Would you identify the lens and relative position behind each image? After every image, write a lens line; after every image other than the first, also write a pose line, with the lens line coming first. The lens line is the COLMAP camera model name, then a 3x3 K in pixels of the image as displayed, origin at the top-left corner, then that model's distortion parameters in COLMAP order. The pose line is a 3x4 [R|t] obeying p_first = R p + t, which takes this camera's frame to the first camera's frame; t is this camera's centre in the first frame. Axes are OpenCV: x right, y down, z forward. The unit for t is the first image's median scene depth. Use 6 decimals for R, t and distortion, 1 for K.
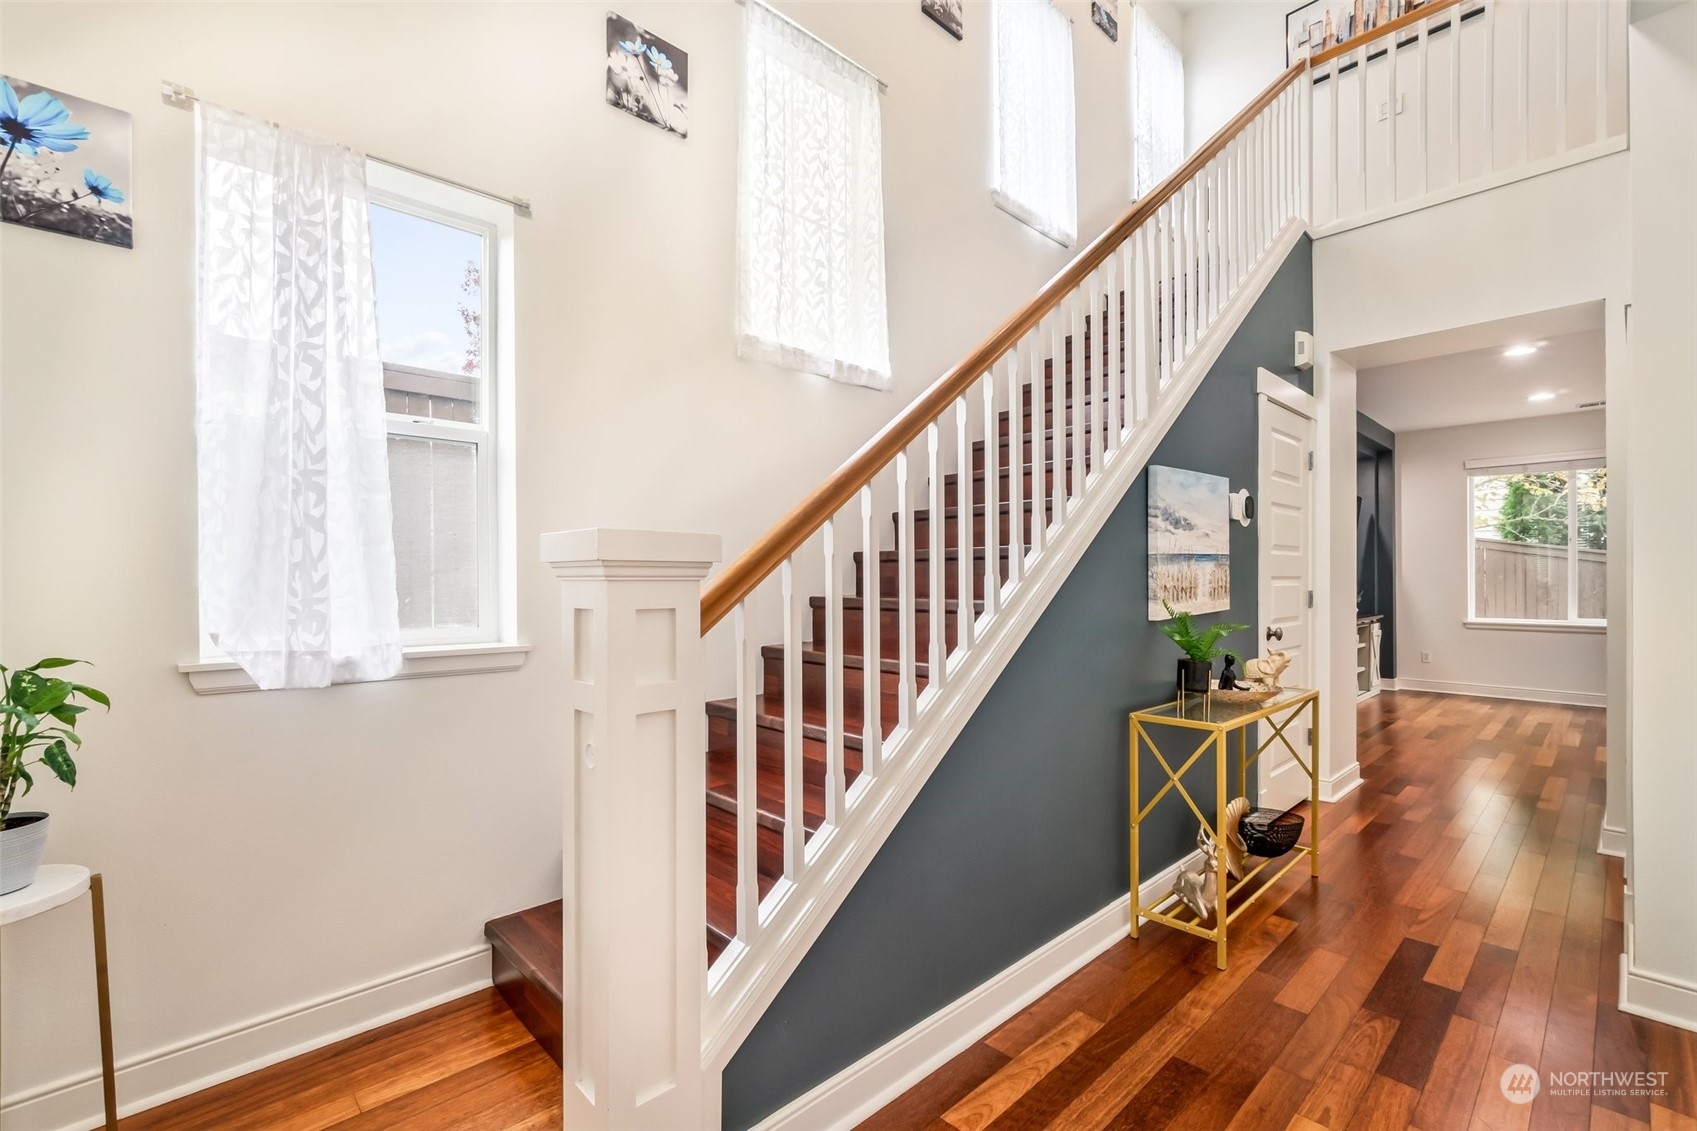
lens RADIAL K [[751.3, 0, 858.2], [0, 751.3, 561.7], [0, 0, 1]] dist [-0.026493, 0.000030]
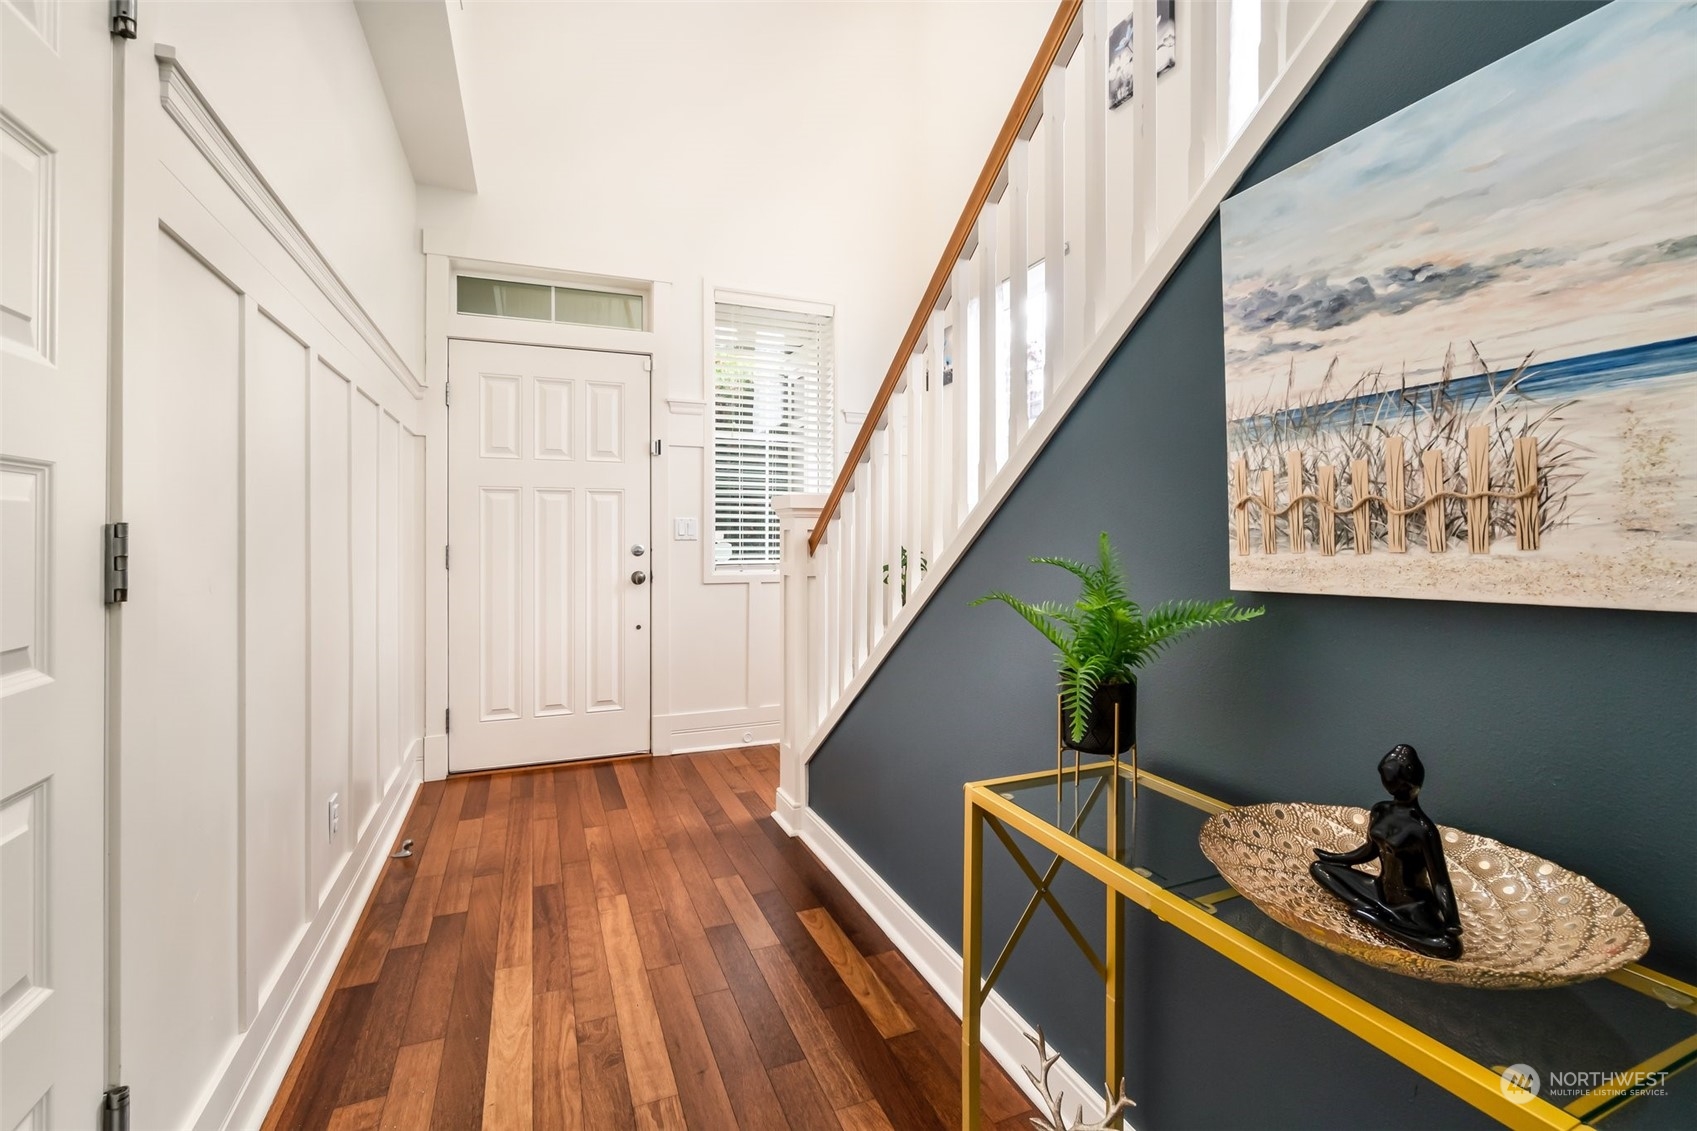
lens RADIAL K [[738.4, 0, 831.7], [0, 738.4, 545.4], [0, 0, 1]] dist [-0.009194, 0.000460]
pose [[-0.377735, 0.006717, -0.925889, 1.110490], [0.007757, 0.999962, 0.004090, 0.069536], [0.925881, -0.005637, -0.377773, 1.257687]]
